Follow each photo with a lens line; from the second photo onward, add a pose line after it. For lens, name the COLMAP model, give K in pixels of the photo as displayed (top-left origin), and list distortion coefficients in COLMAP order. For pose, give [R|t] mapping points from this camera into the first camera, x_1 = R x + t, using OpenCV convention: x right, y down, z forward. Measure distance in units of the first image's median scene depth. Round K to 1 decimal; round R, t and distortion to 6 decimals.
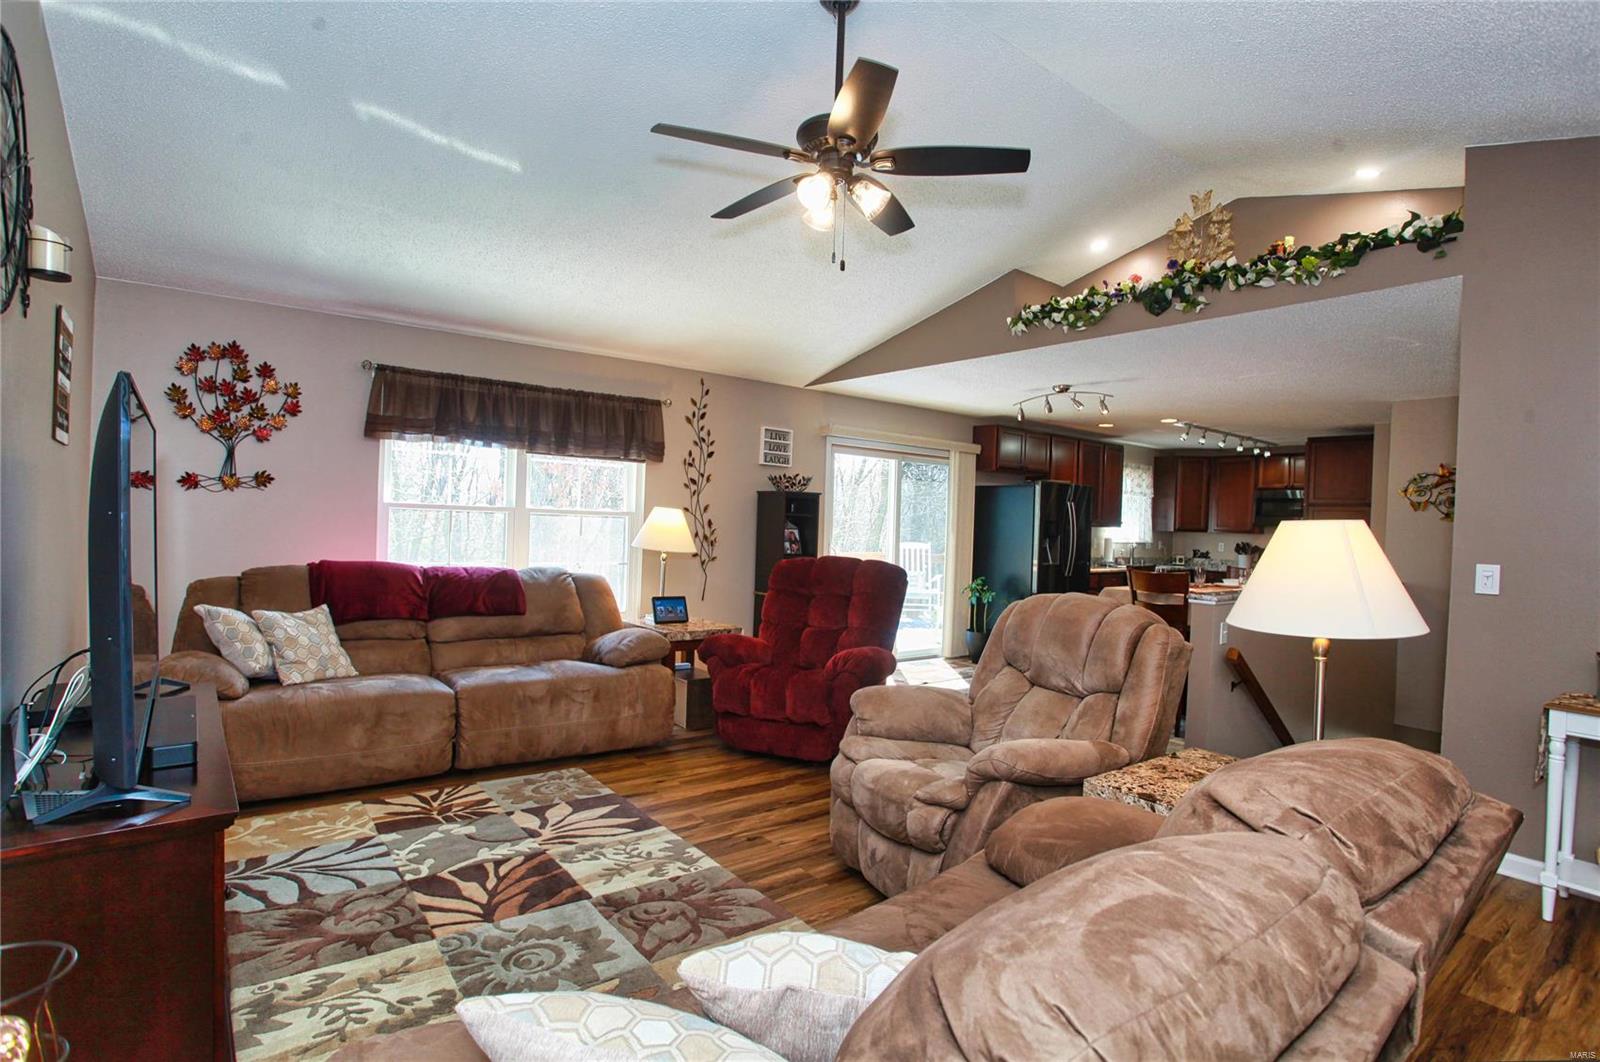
lens RADIAL K [[779.6, 0, 811.5], [0, 779.6, 531.8], [0, 0, 1]] dist [-0.063518, 0.026628]
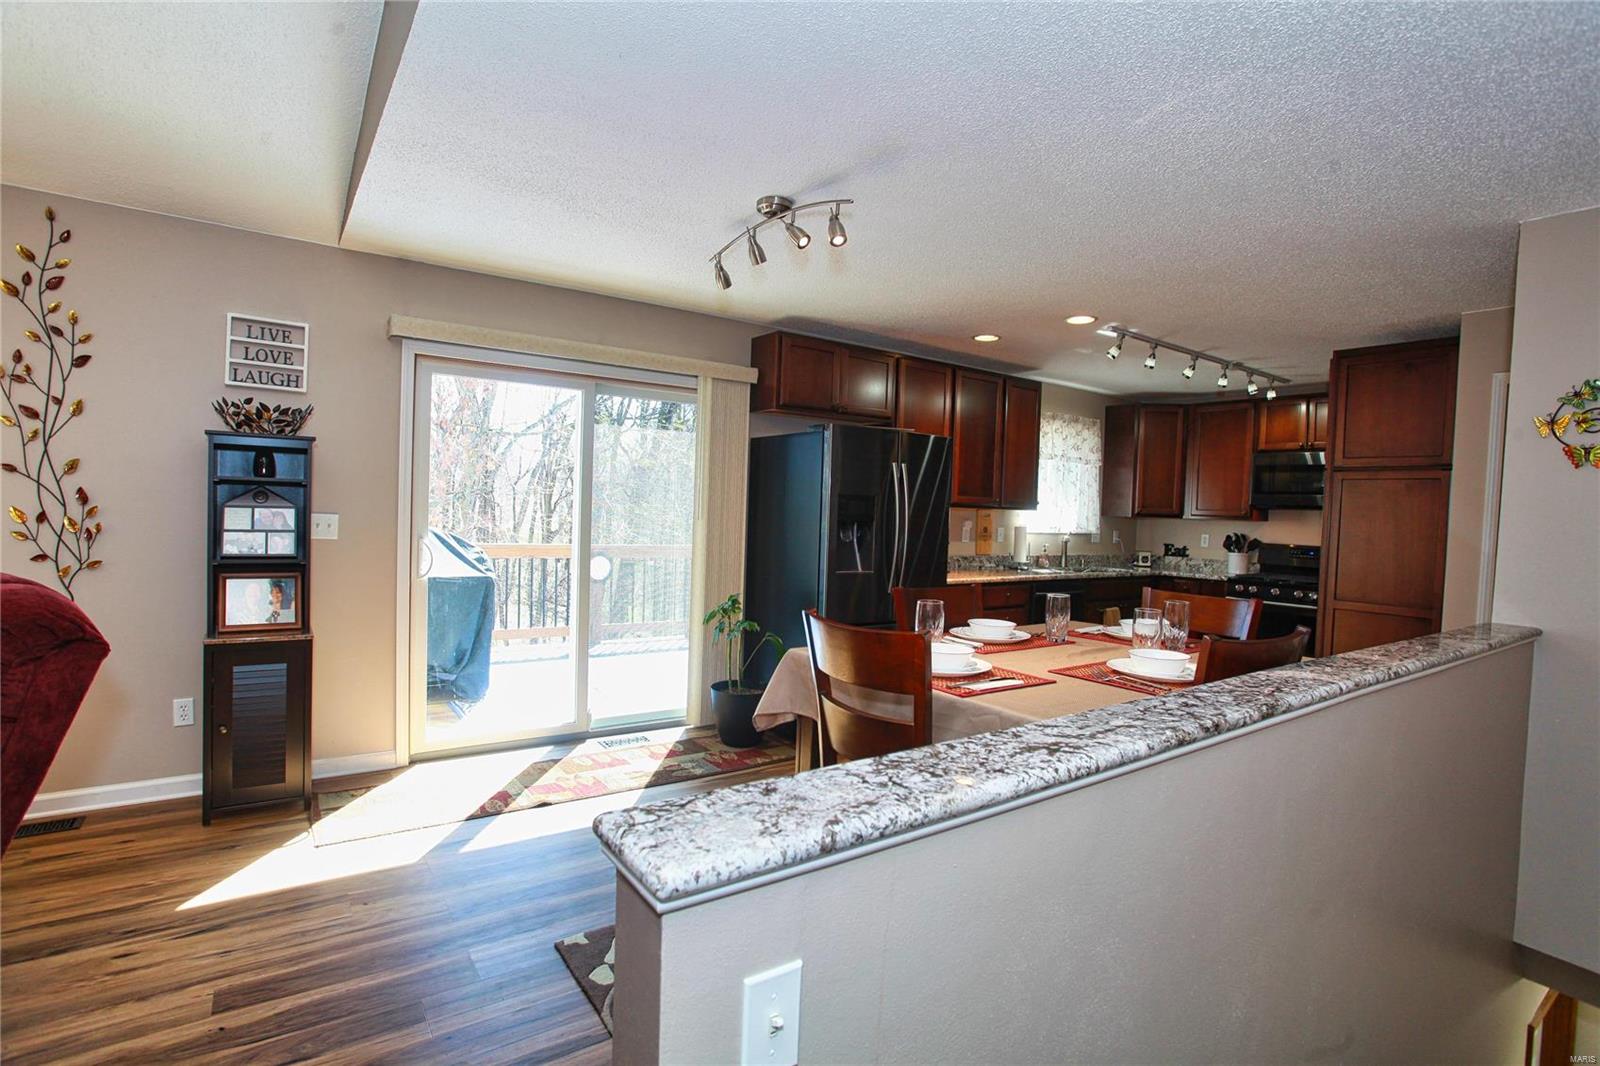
lens RADIAL K [[779.6, 0, 796.4], [0, 779.6, 535.9], [0, 0, 1]] dist [-0.063518, 0.026628]
pose [[0.998507, 0.003738, -0.054500, 0.367448], [-0.002532, 0.999751, 0.022174, 0.003100], [0.054569, -0.022003, 0.998268, 0.533192]]
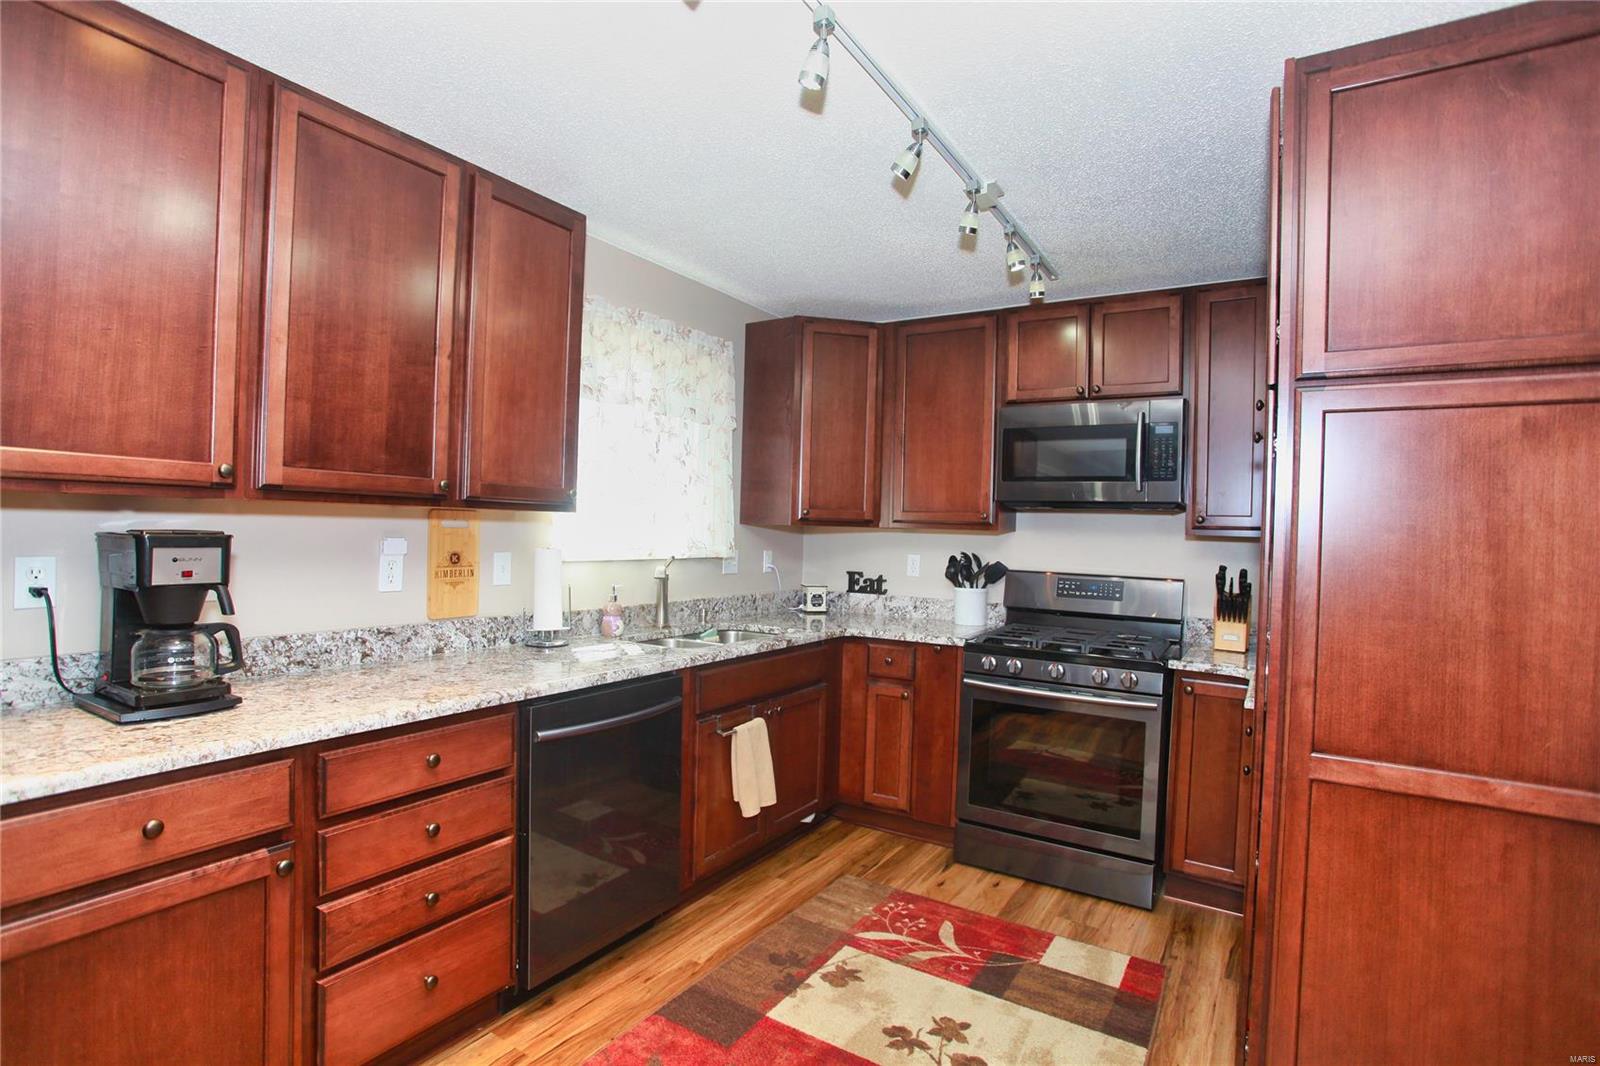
lens RADIAL K [[779.6, 0, 782.7], [0, 779.6, 530.5], [0, 0, 1]] dist [-0.063518, 0.026628]
pose [[0.949491, -0.005375, 0.313747, 0.598394], [0.005418, 0.999985, 0.000732, 0.002534], [-0.313747, 0.001005, 0.949506, 1.111299]]
